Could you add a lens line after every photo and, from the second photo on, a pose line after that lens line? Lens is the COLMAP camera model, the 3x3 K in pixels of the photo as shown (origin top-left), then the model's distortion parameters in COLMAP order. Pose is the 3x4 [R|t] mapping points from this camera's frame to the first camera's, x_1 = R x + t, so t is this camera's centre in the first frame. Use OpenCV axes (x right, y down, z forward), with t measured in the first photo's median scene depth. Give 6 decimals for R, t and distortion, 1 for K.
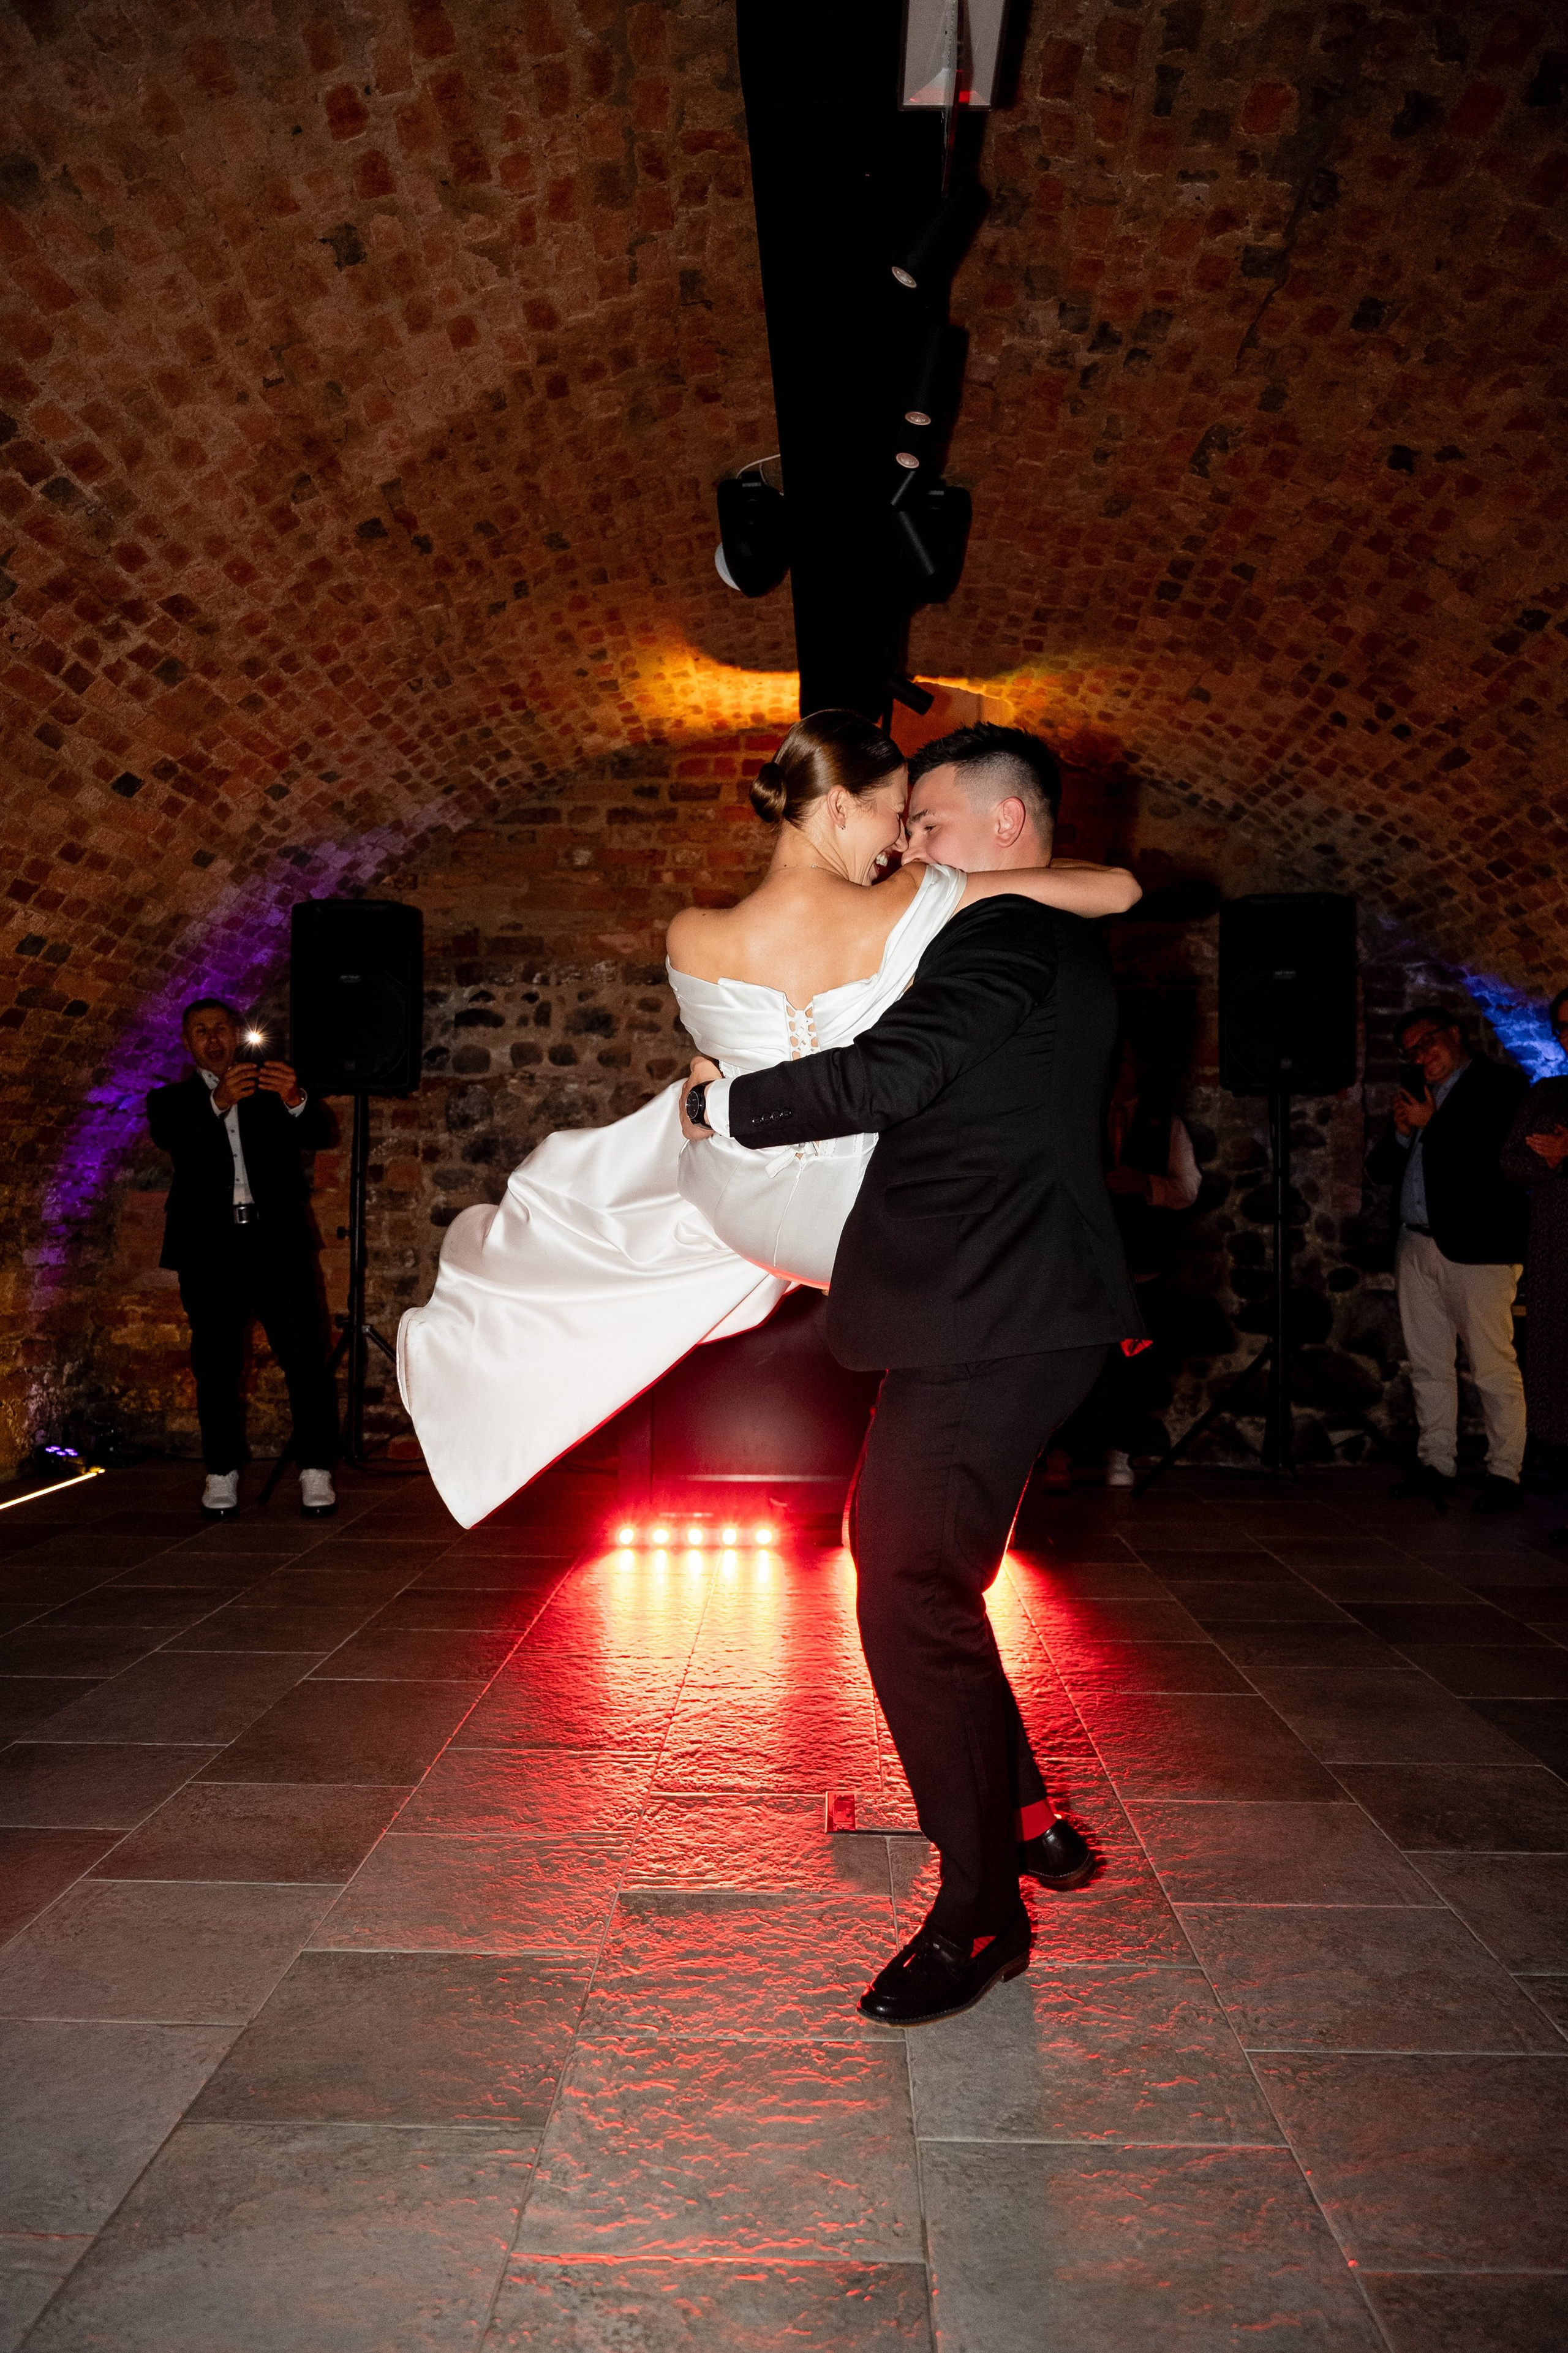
lens RADIAL K [[1576.8, 0, 784.0], [0, 1576.8, 1176.5], [0, 0, 1]] dist [-0.005133, -0.008880]
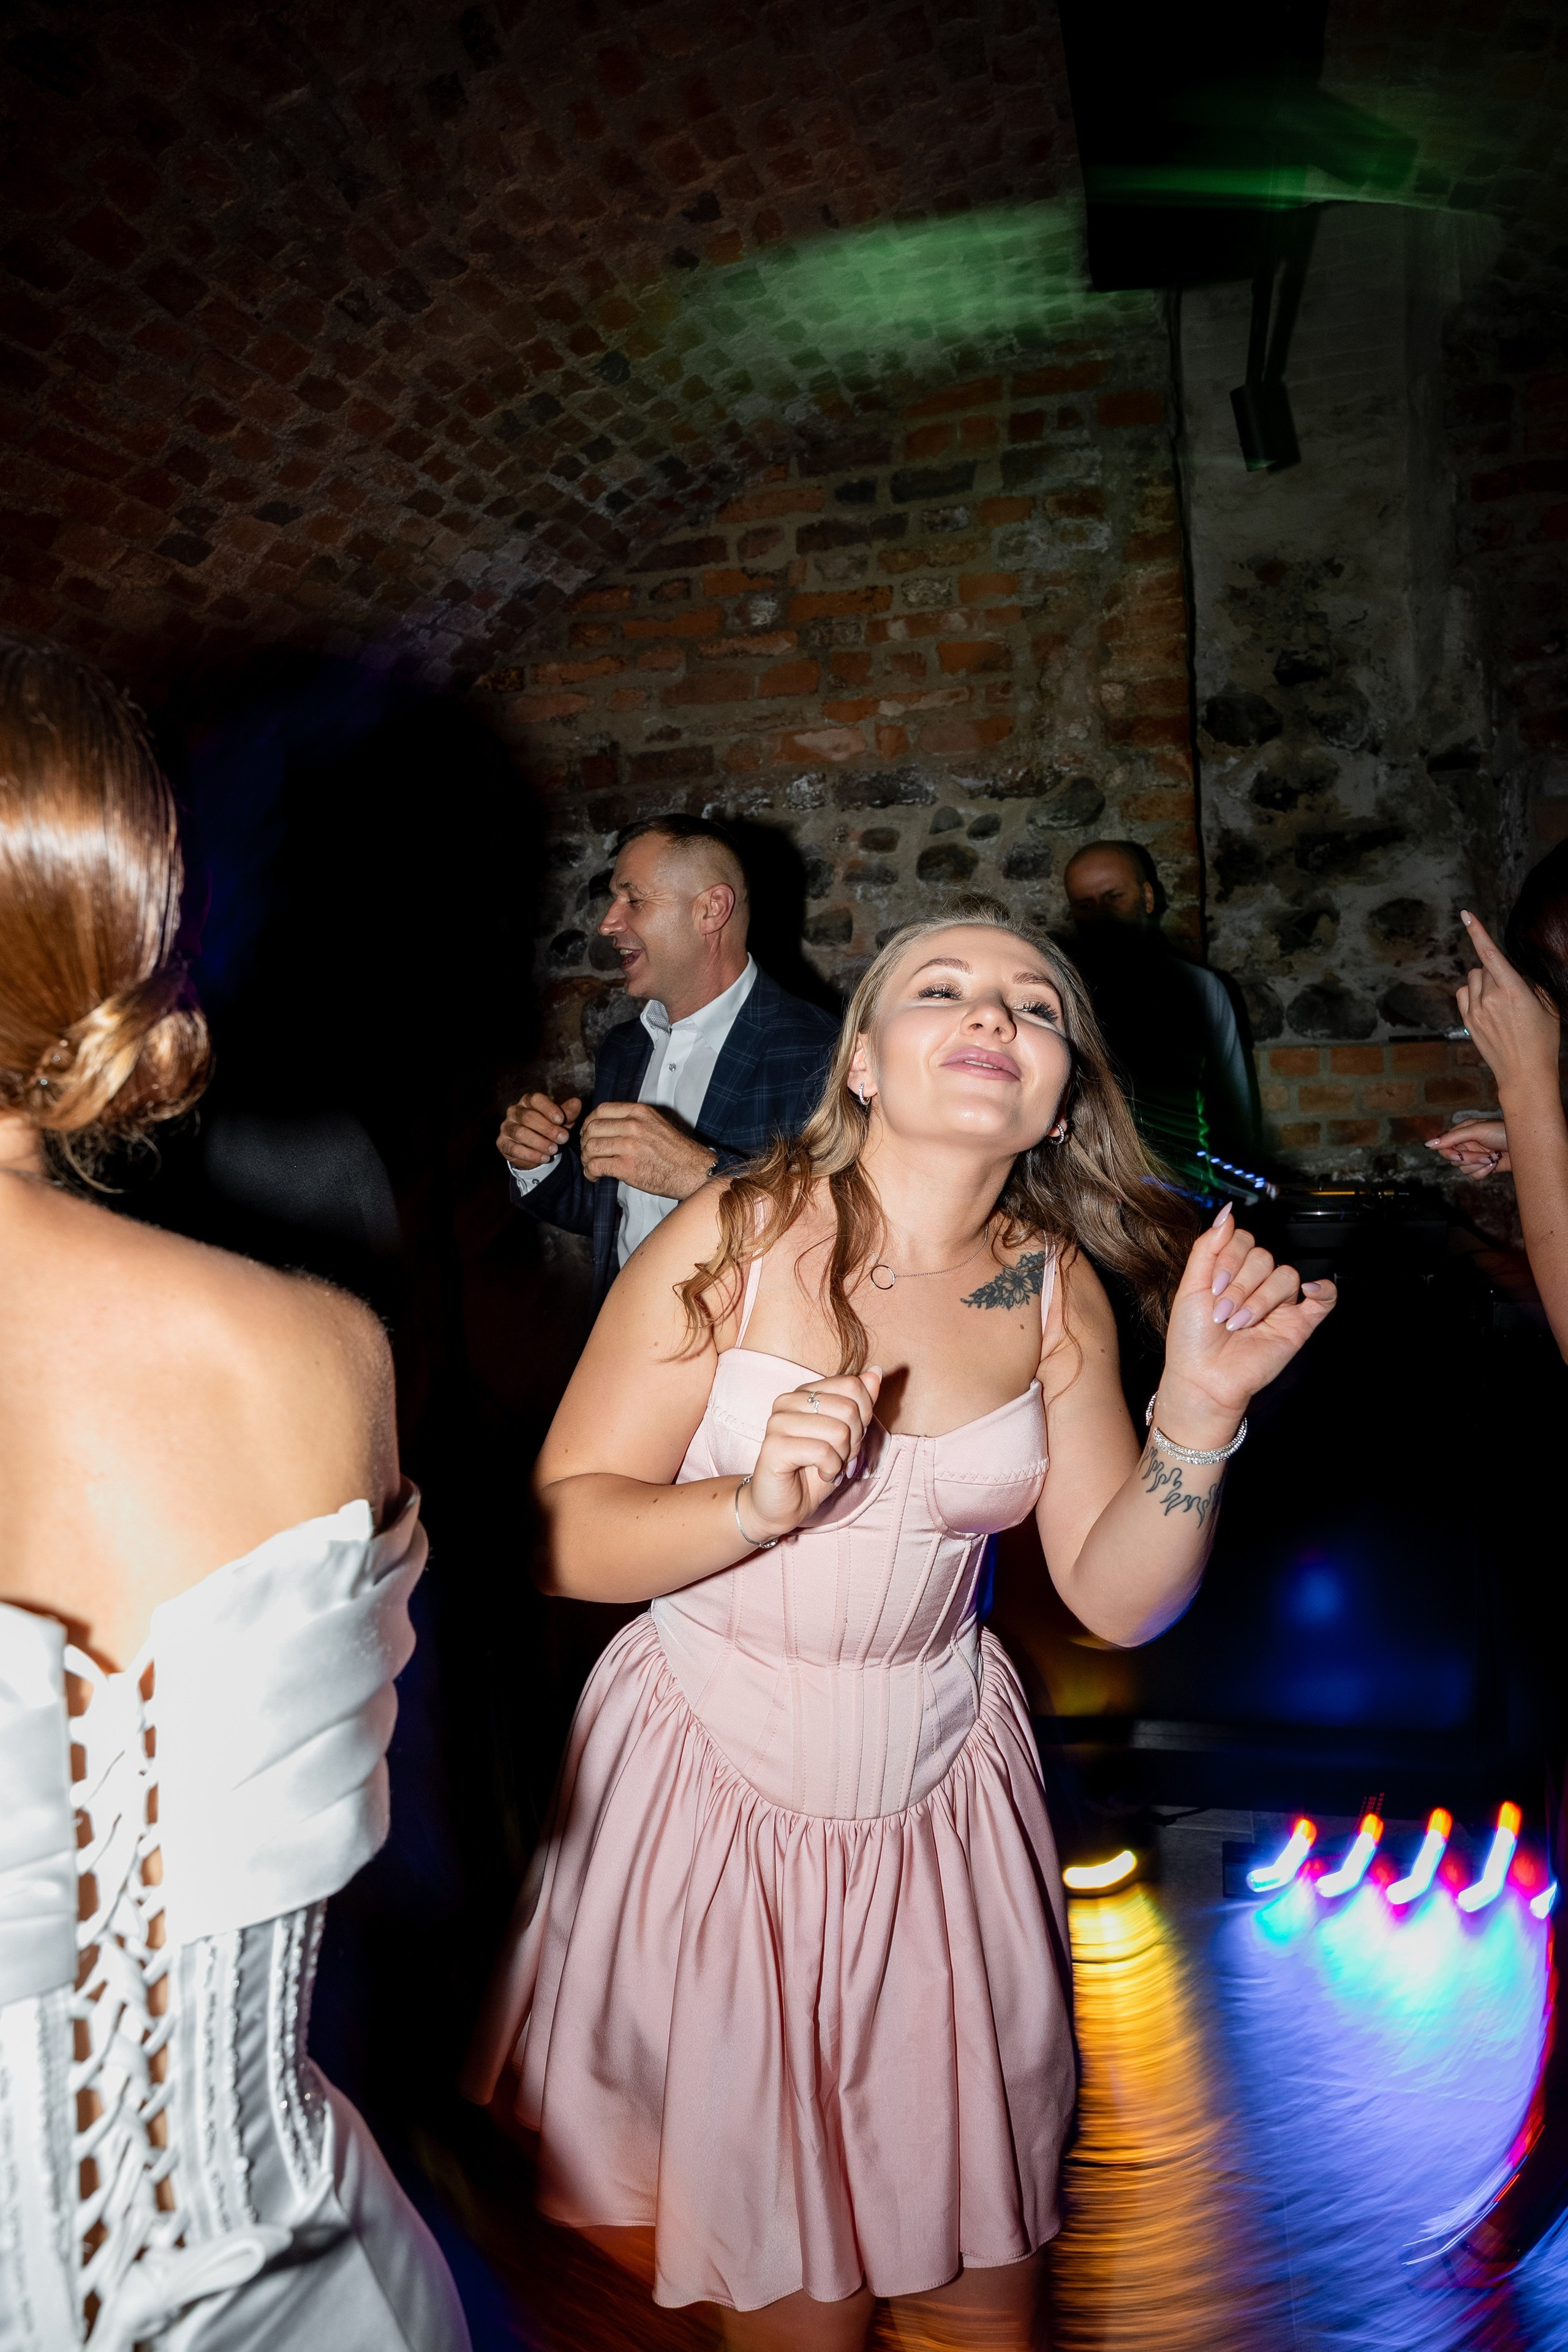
lens RADIAL K [[1545.1, 0, 793.6], [0, 1545.1, 1170.6], [0, 0, 1]] dist [0.003378, -0.015686]
pose [[0.975550, -0.034878, -0.216993, 0.015316], [0.065093, 0.988882, 0.133697, -0.078472], [0.209918, -0.144553, 0.966974, 0.463922]]
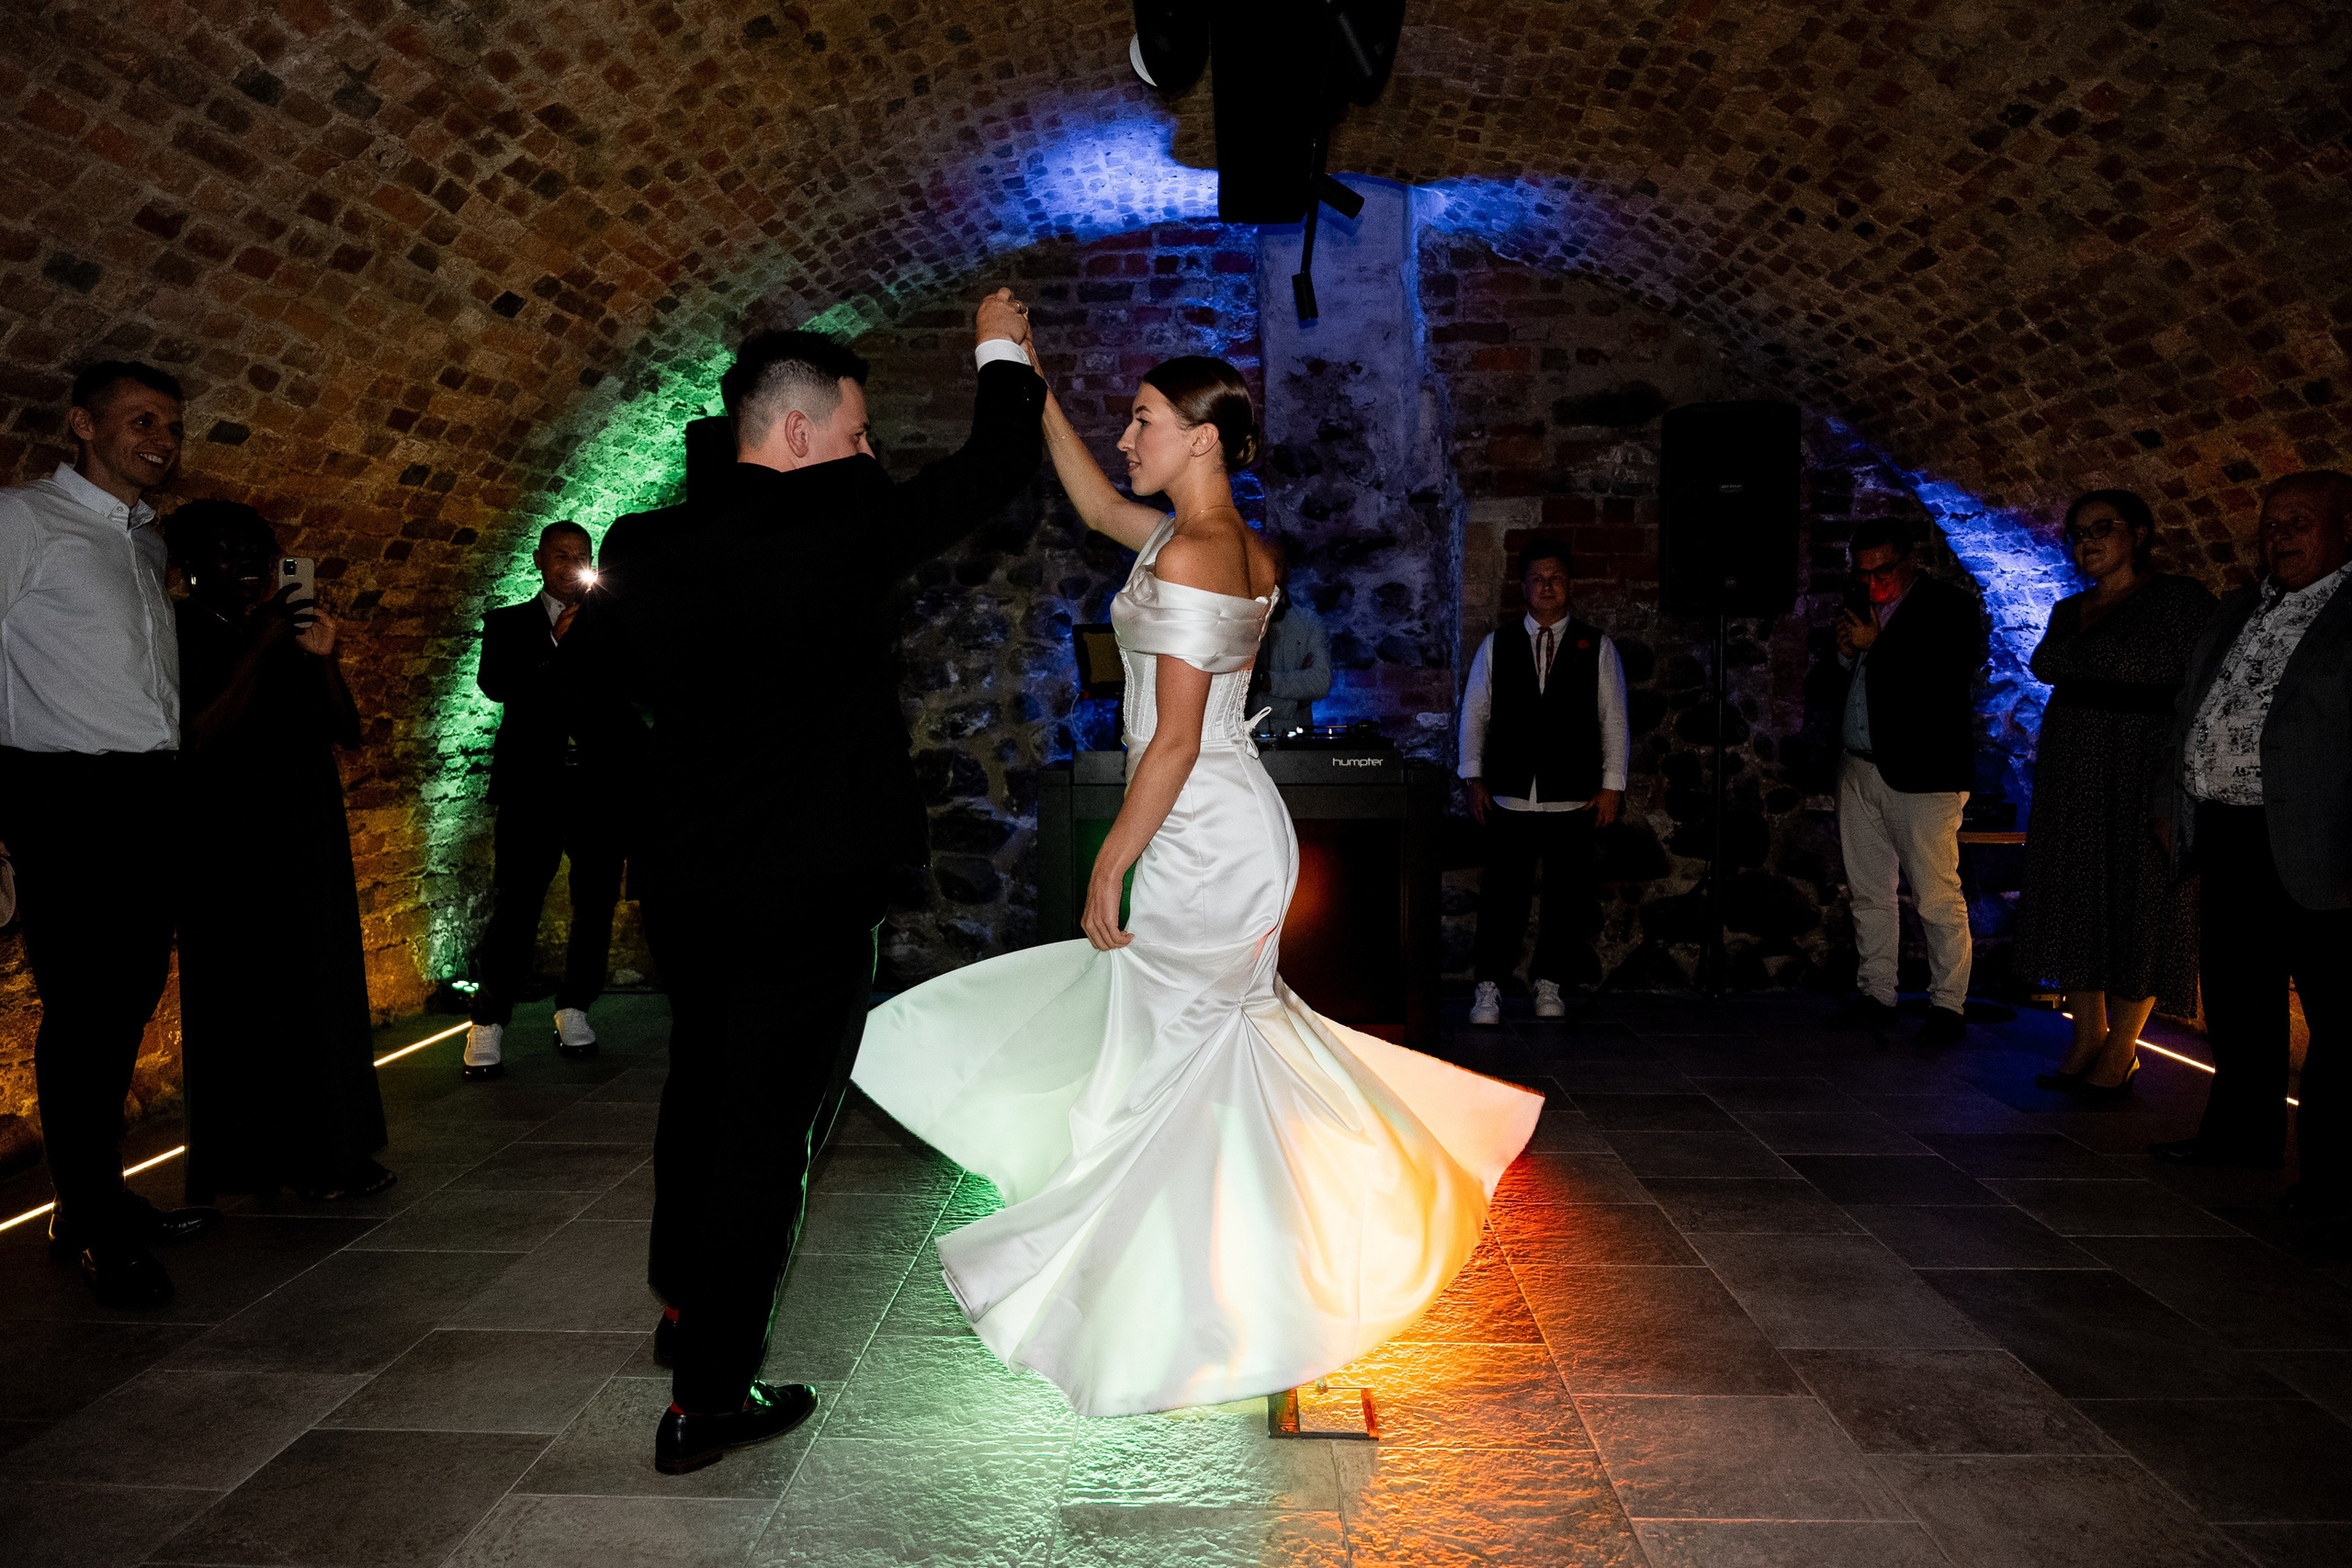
lens RADIAL K [[1601.6, 0, 1175.6], [0, 1601.6, 787.0], [0, 0, 1]] dist [-0.000040, -0.013276]
pose [[0.999928, -0.007155, -0.009652, -0.009220], [0.007900, 0.996801, 0.079534, -0.029821], [0.009052, -0.079604, 0.996785, 0.022233]]
